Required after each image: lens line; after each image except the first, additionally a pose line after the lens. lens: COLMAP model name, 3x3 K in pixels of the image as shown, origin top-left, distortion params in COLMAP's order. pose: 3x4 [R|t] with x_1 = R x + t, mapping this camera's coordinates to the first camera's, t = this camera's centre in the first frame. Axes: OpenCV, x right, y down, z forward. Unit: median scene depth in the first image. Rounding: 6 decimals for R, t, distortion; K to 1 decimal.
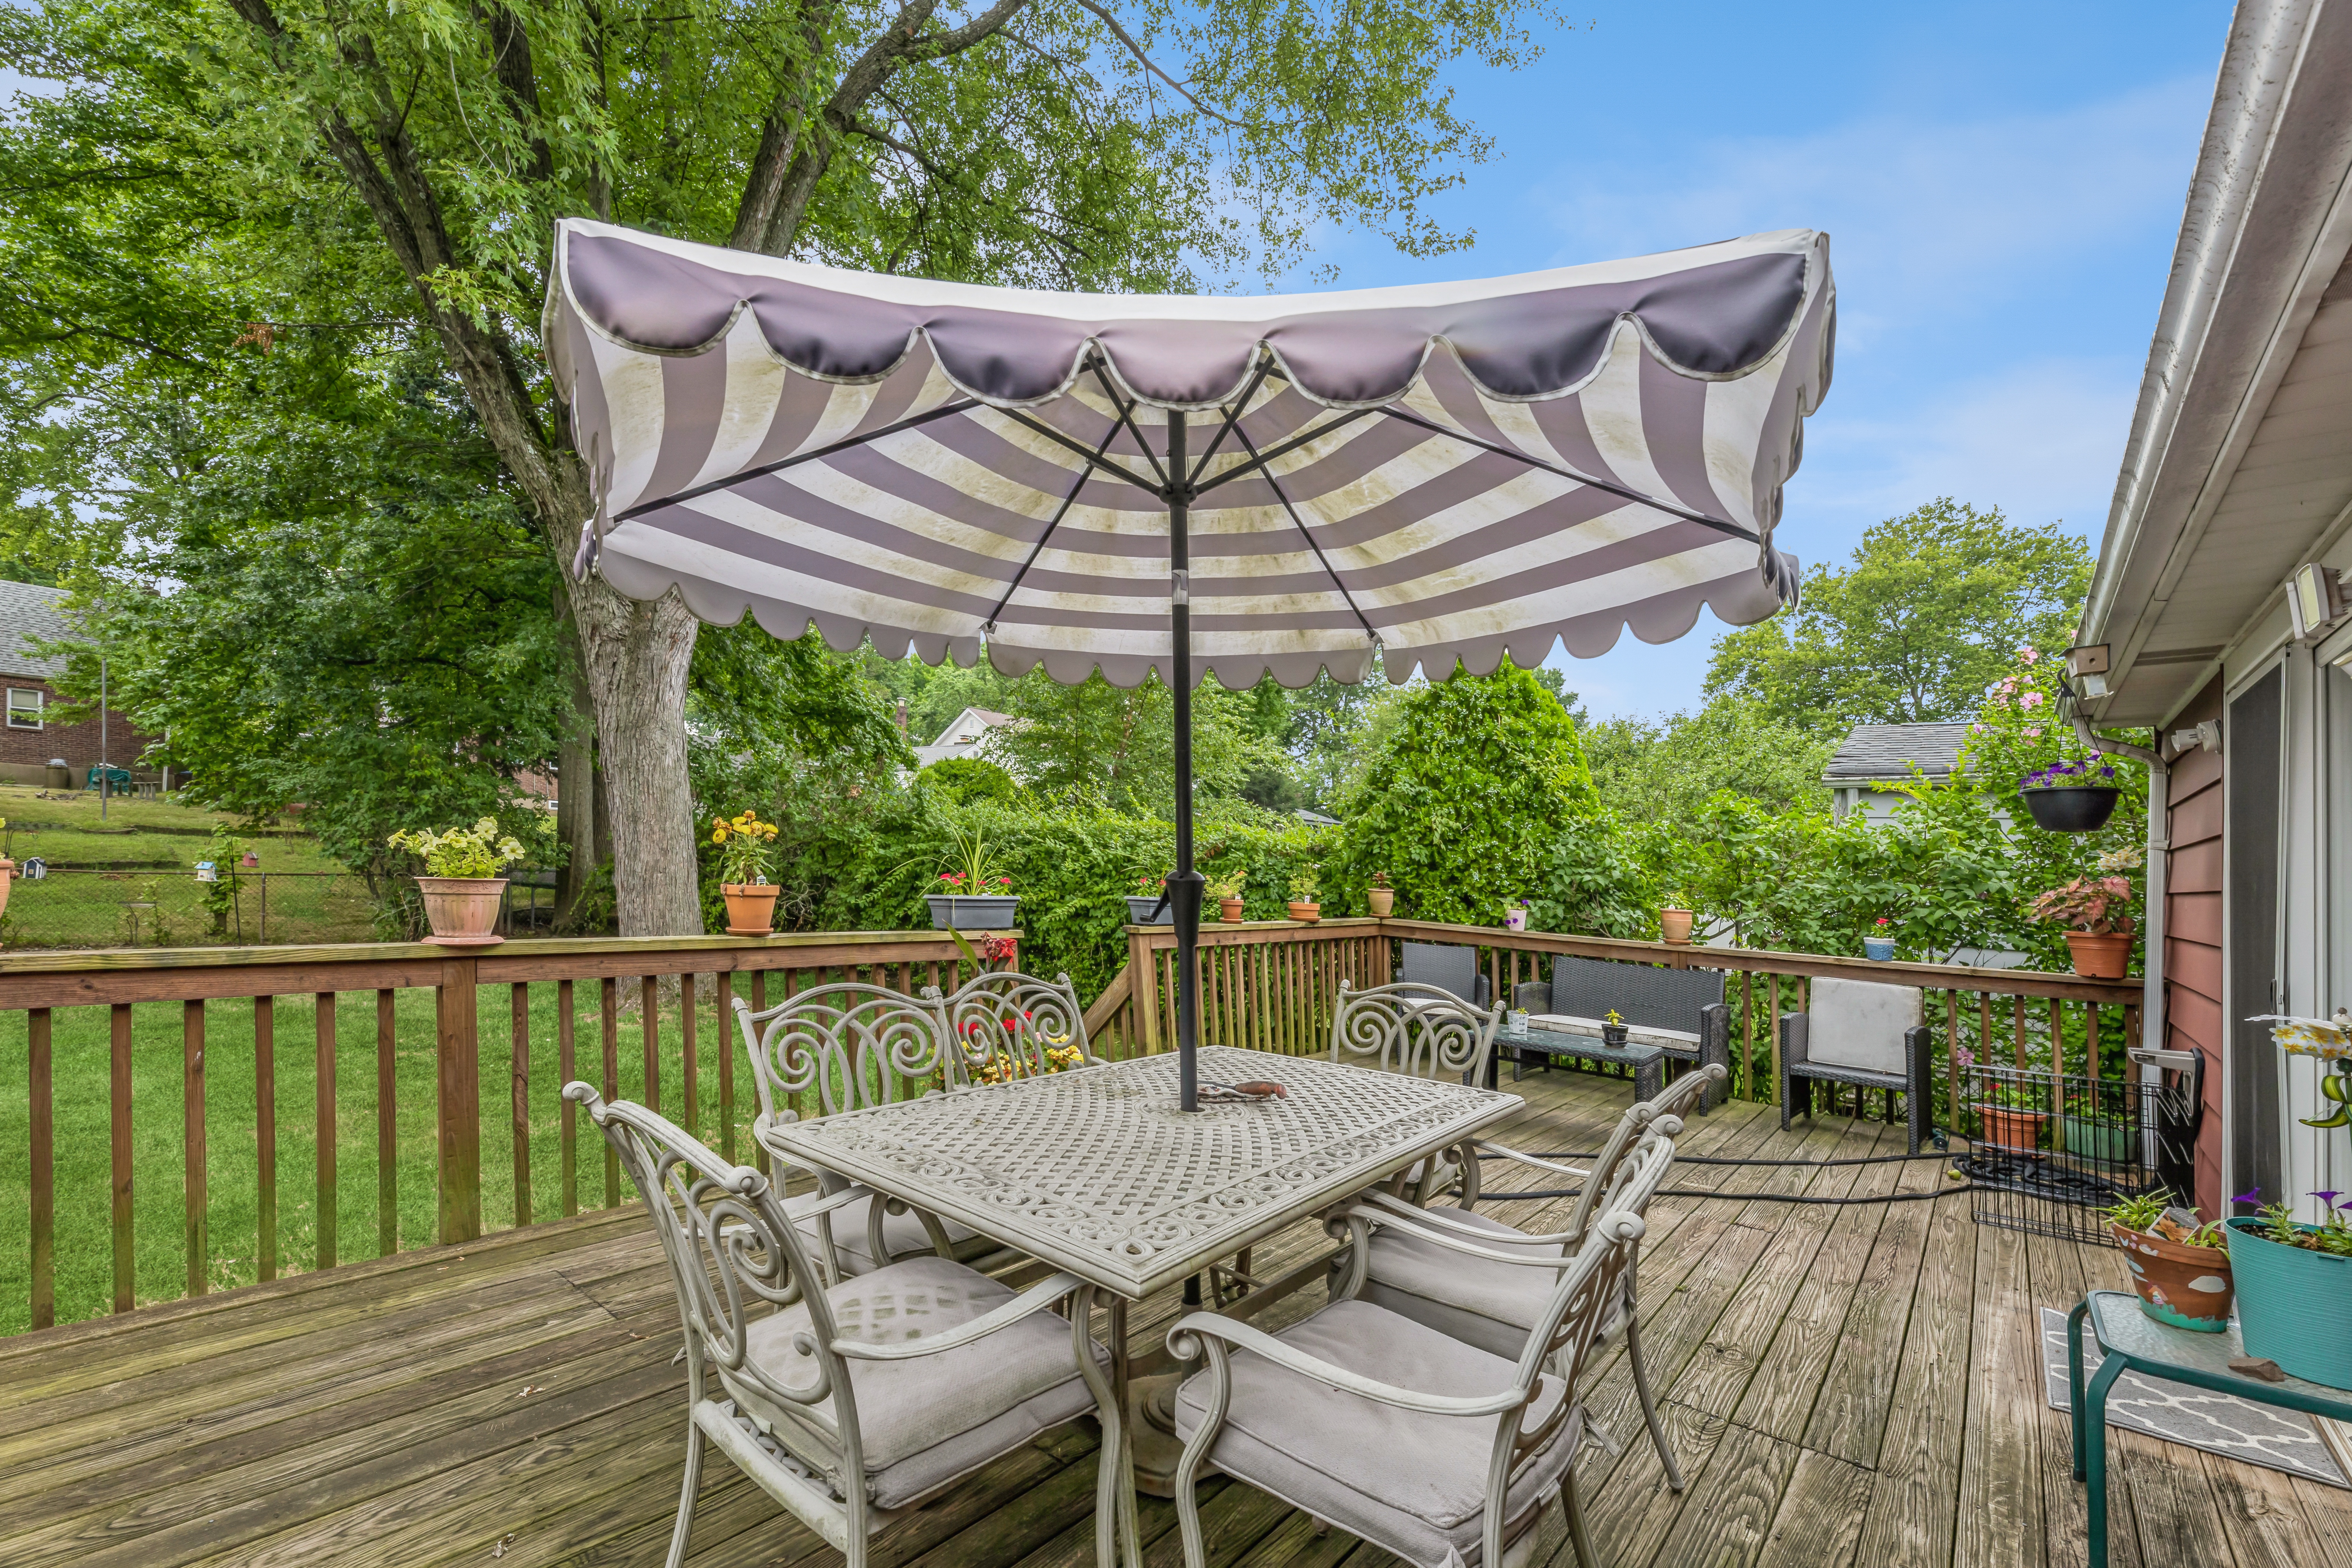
lens RADIAL K [[1012.1, 0, 1153.6], [0, 1012.1, 856.6], [0, 0, 1]] dist [0.000500, -0.000151]
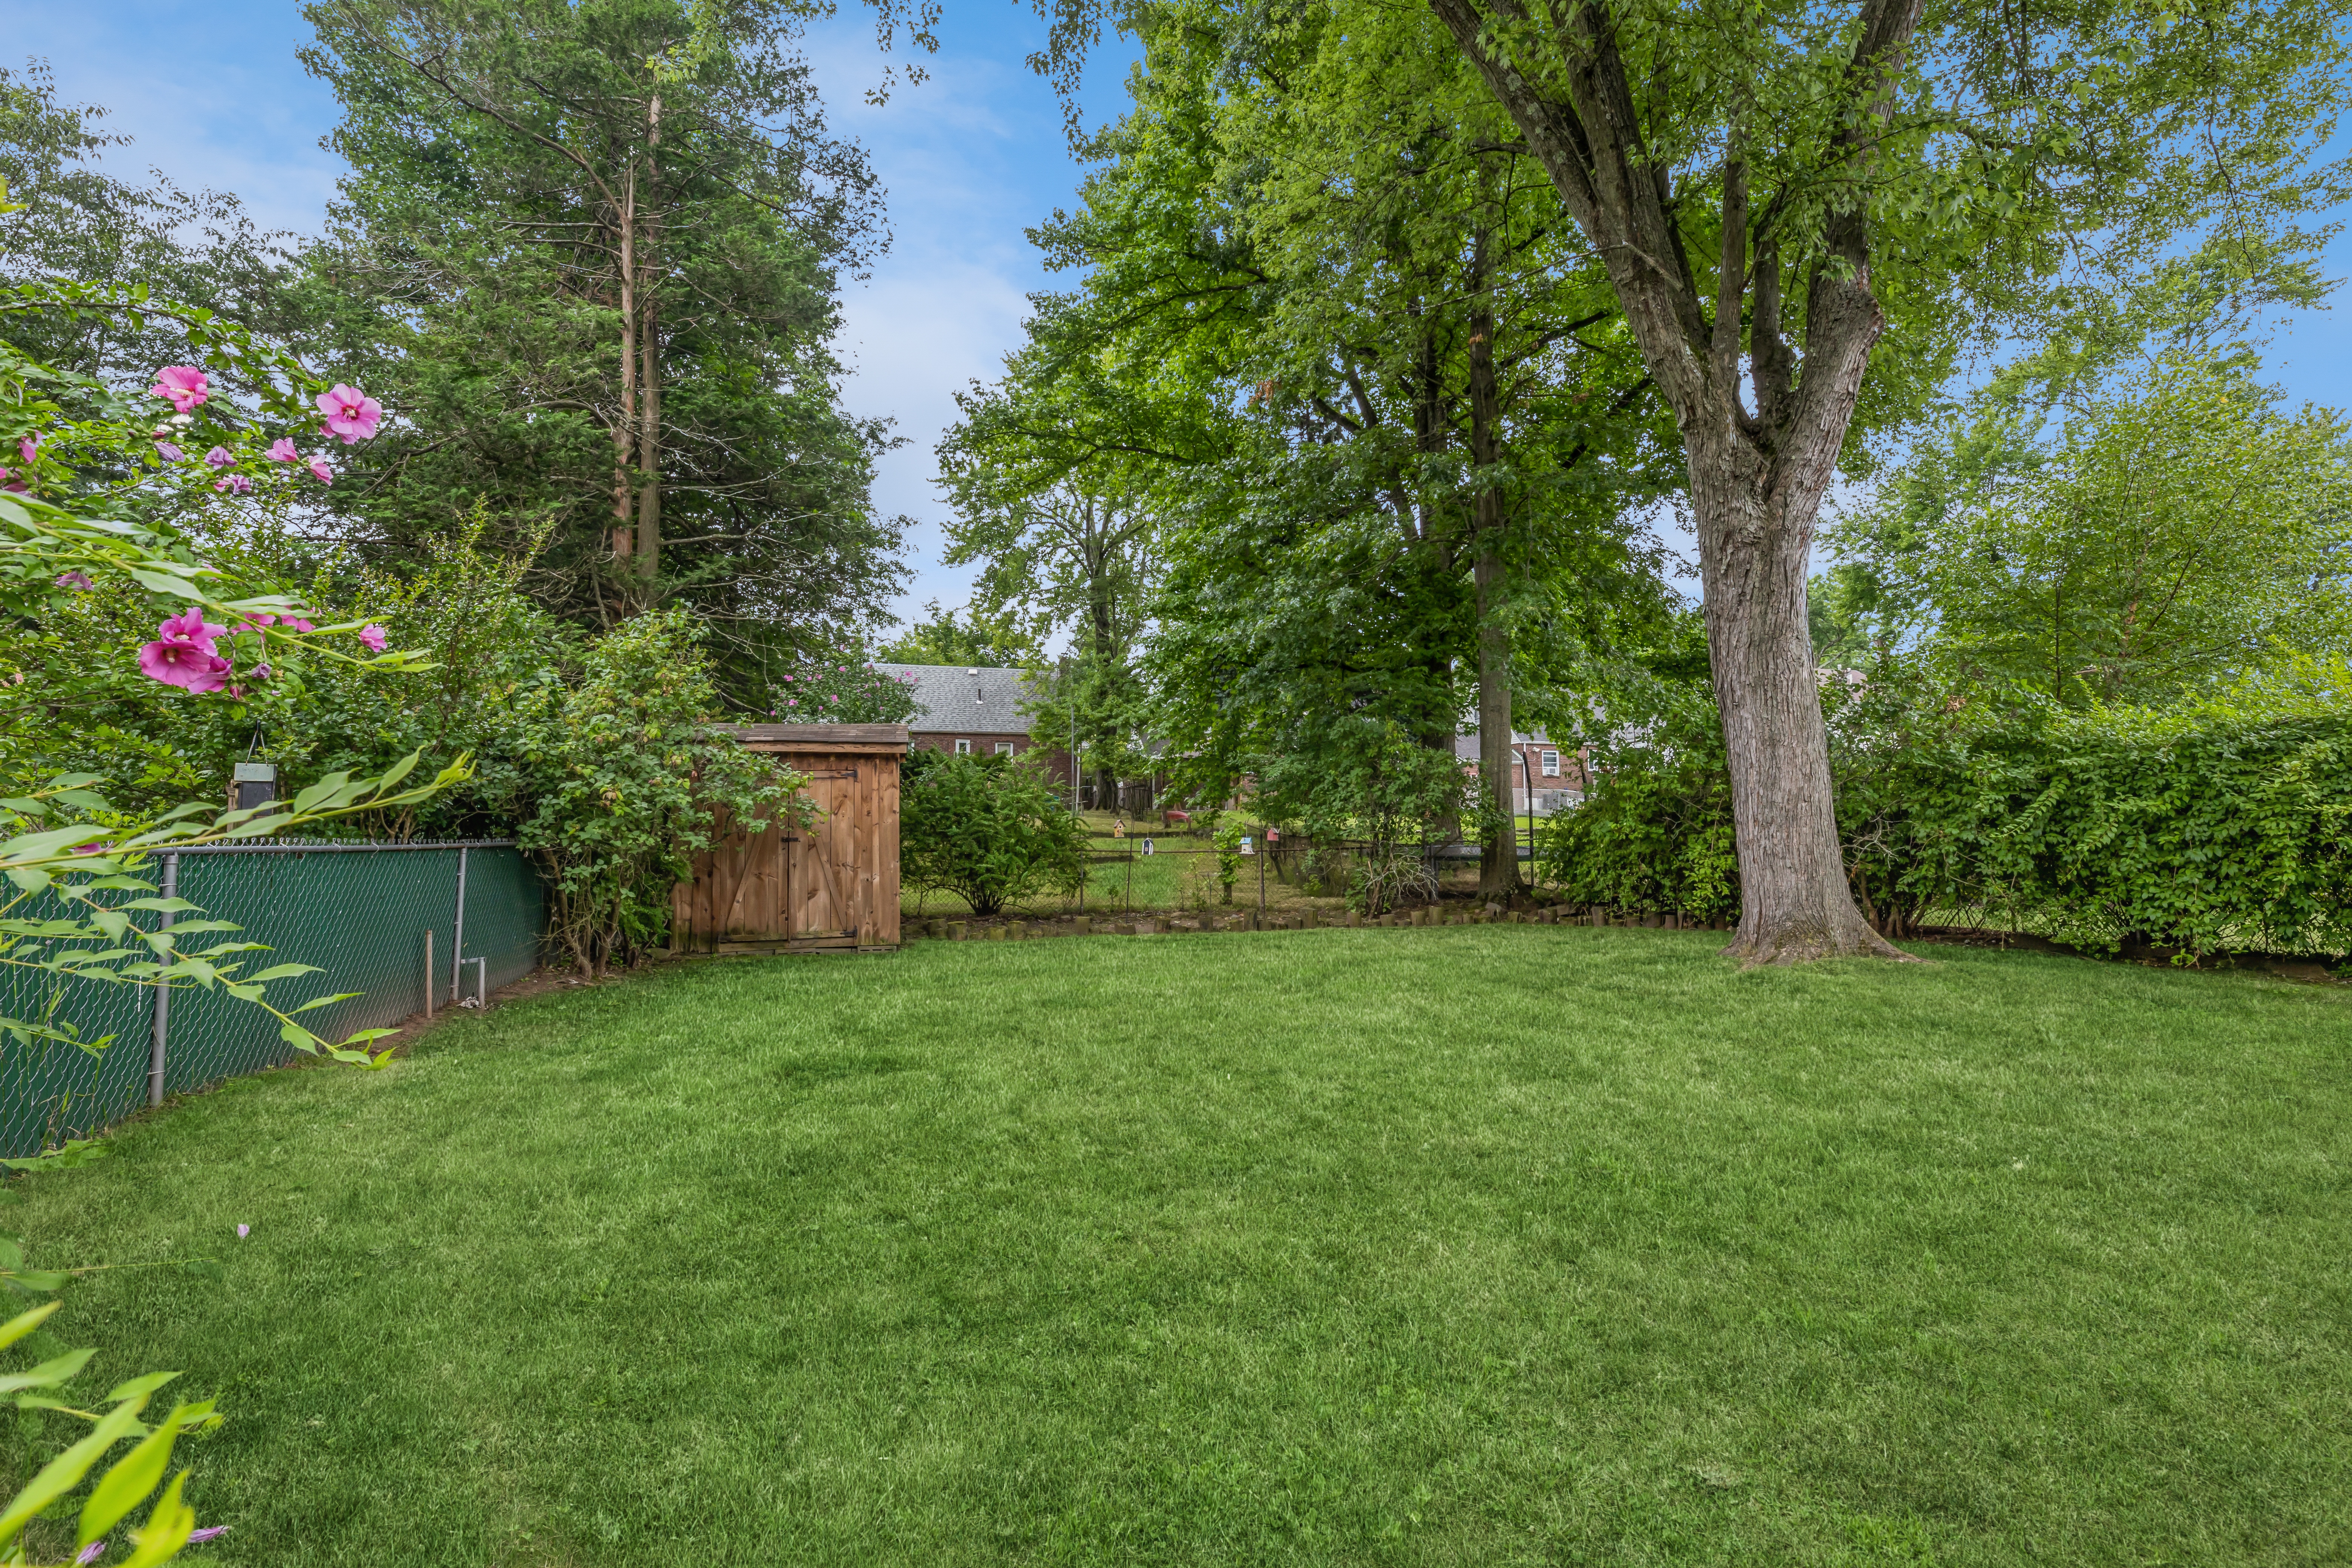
lens RADIAL K [[1007.0, 0, 1176.0], [0, 1007.0, 784.0], [0, 0, 1]] dist [-0.000064, -0.000307]
pose [[0.830924, -0.079193, -0.550721, -0.280522], [0.037625, 0.995551, -0.086391, 0.033647], [0.555112, 0.051063, 0.830207, -0.012683]]
